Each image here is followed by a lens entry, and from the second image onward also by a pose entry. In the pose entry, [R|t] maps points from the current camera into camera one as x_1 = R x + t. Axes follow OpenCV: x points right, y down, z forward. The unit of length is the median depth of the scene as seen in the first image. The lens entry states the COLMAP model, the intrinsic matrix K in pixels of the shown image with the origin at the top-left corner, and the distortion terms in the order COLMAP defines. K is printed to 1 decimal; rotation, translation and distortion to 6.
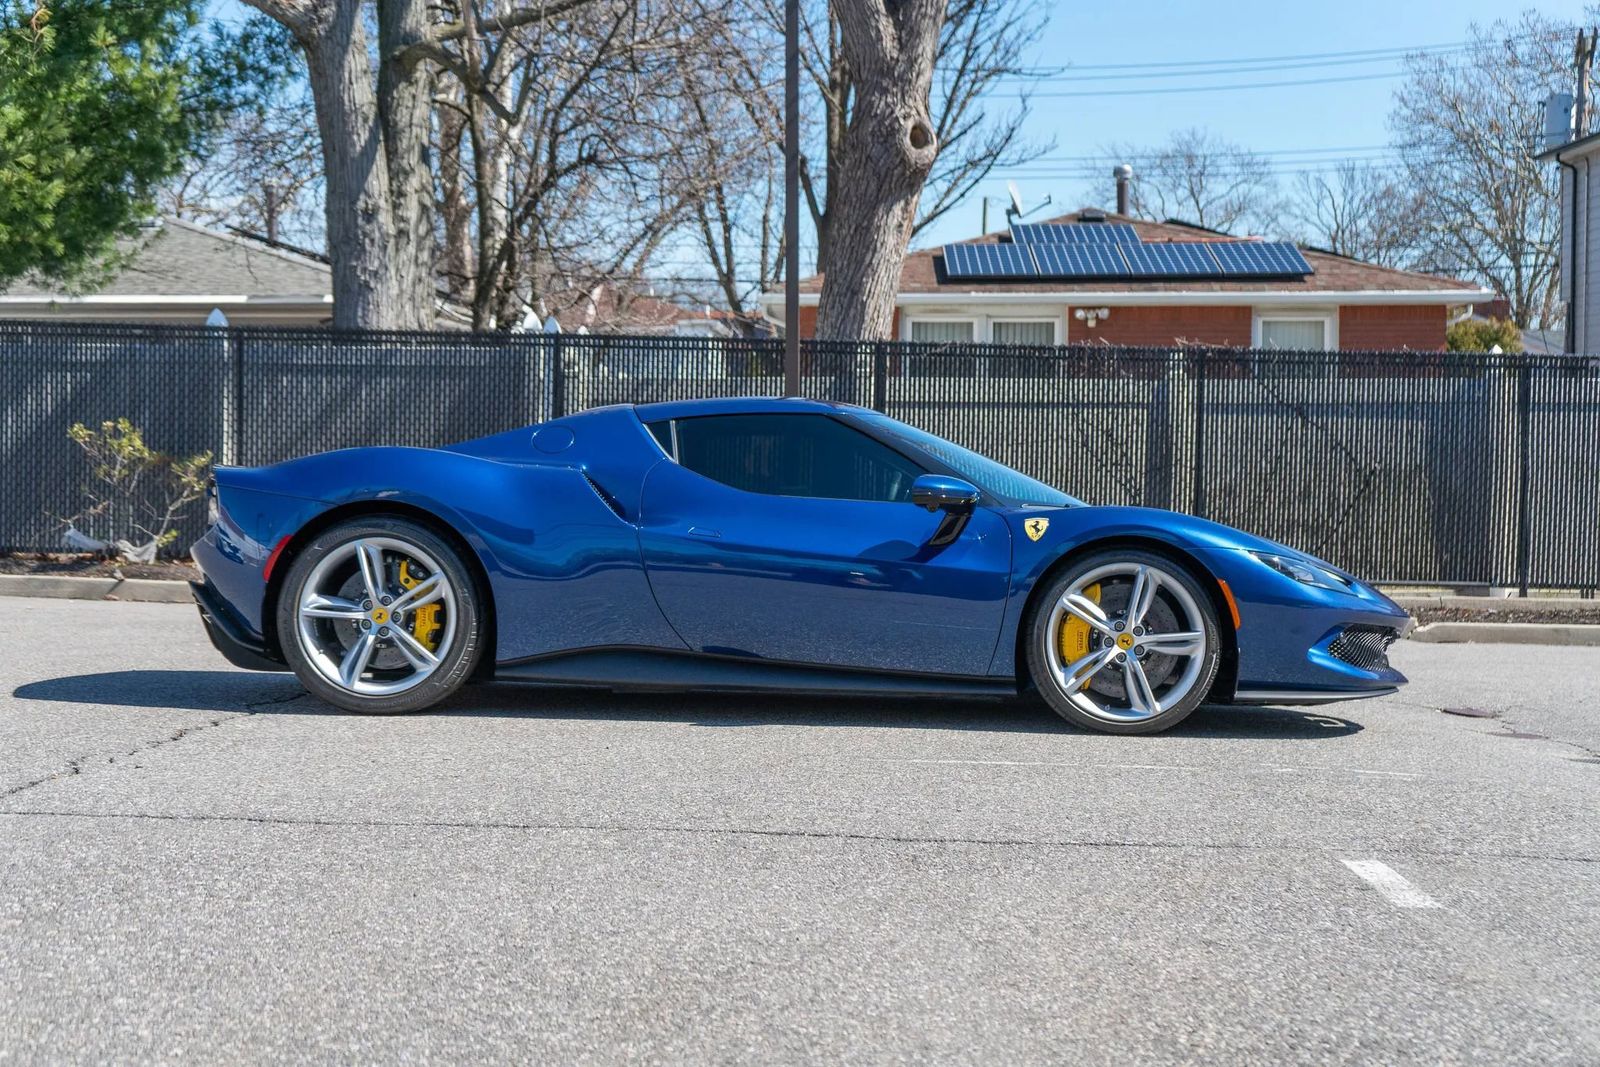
lens RADIAL K [[2812.5, 0, 802.3], [0, 2812.5, 548.2], [0, 0, 1]] dist [0.099107, 0.000000]
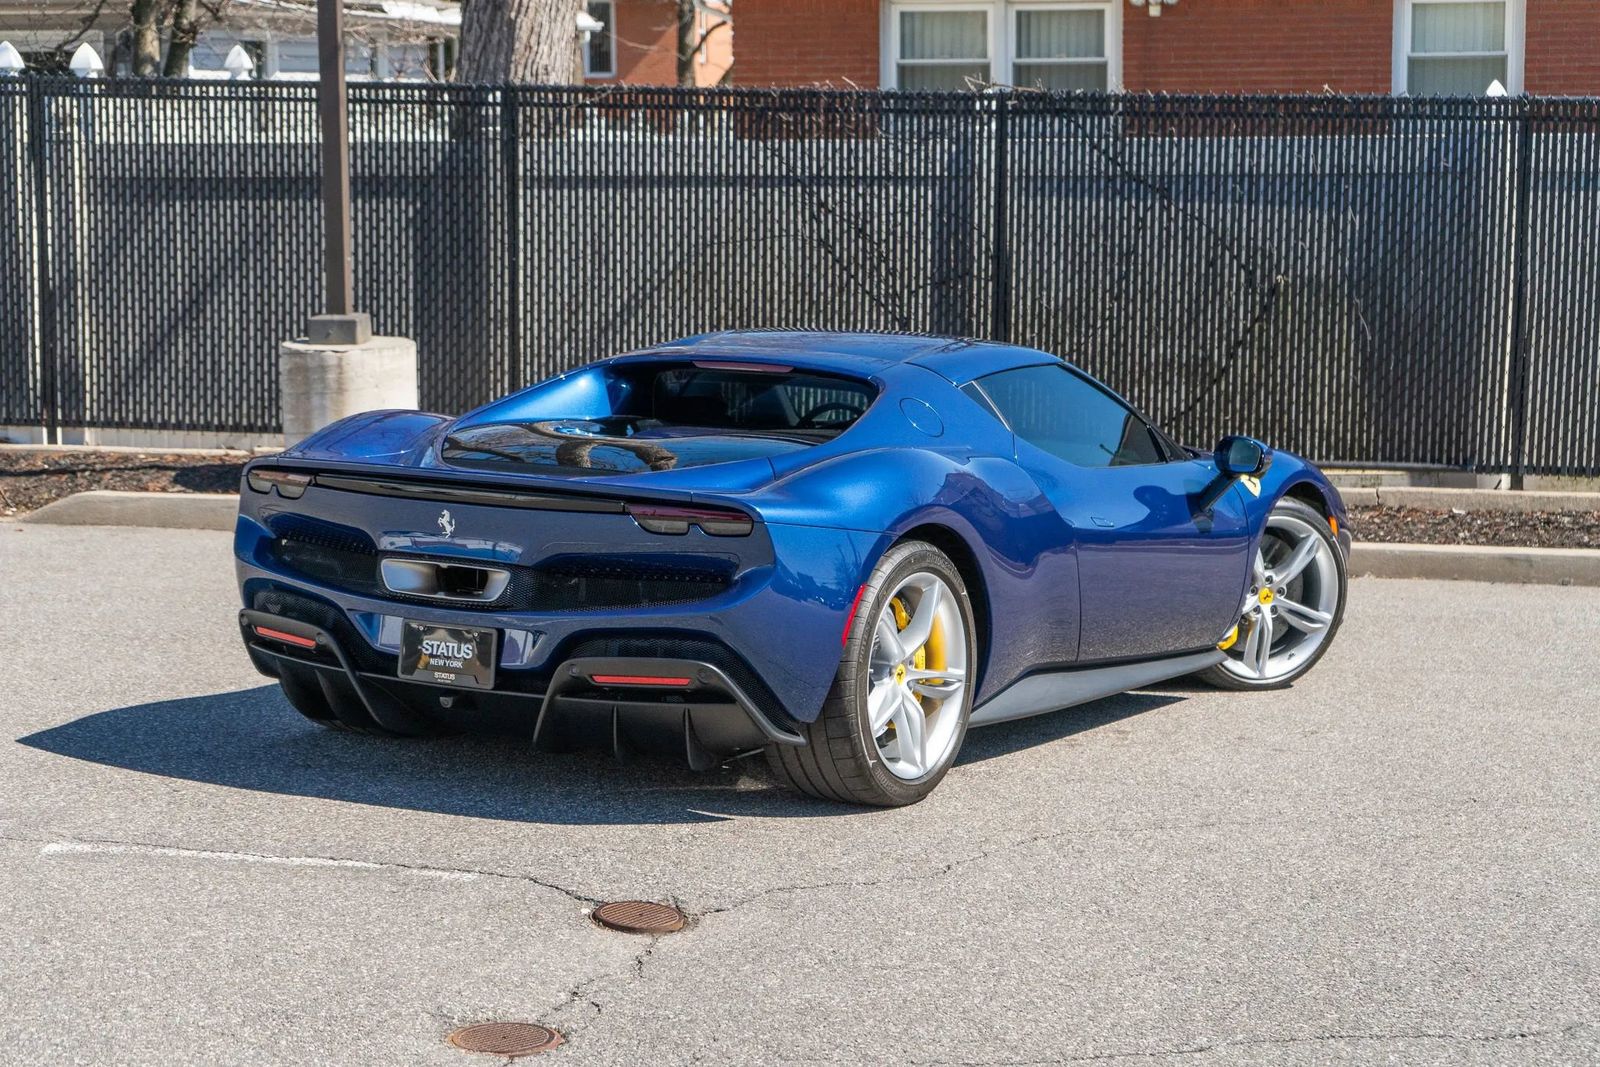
lens RADIAL K [[3352.5, 0, 785.1], [0, 3352.5, 536.9], [0, 0, 1]] dist [0.079160, 0.000000]
pose [[0.985623, 0.013910, -0.168388, 0.219253], [0.001685, 0.995746, 0.092121, -0.040580], [0.168954, -0.091080, 0.981407, 0.240201]]
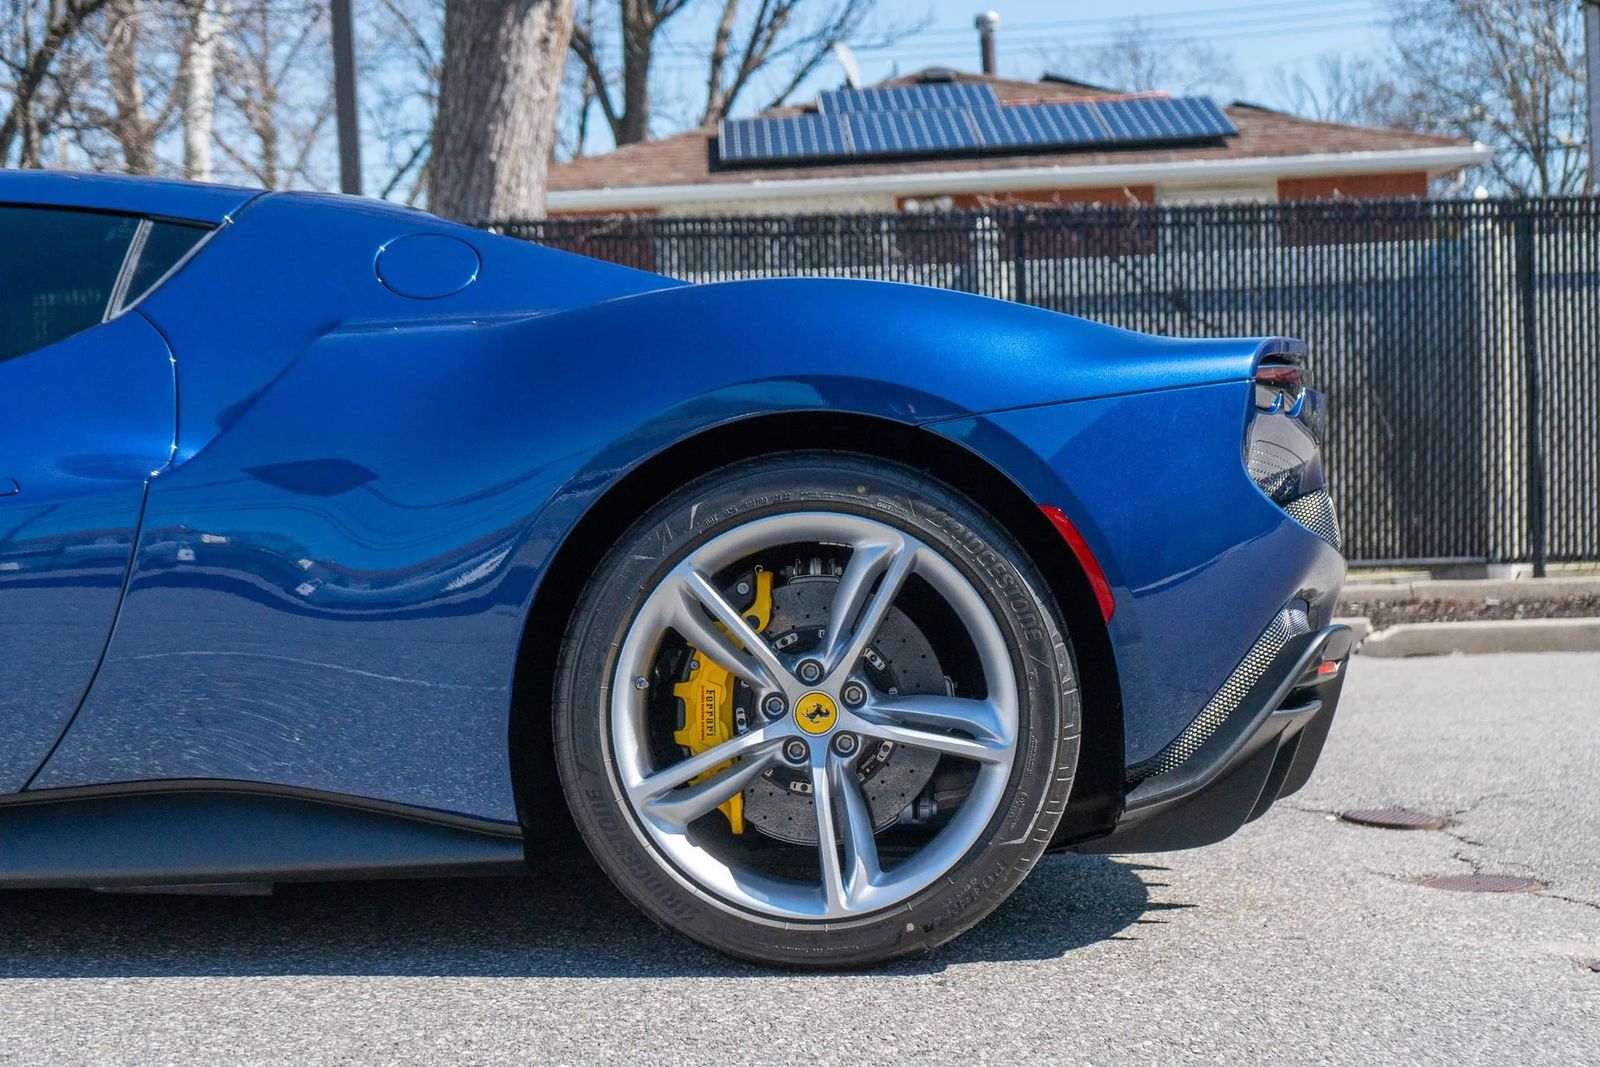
lens RADIAL K [[3255.4, 0, 811.5], [0, 3255.4, 543.1], [0, 0, 1]] dist [0.071207, 0.000000]
pose [[0.998731, -0.046316, 0.019761, 0.076249], [0.046423, 0.998909, -0.005005, 0.005527], [-0.019507, 0.005916, 0.999792, 0.265541]]
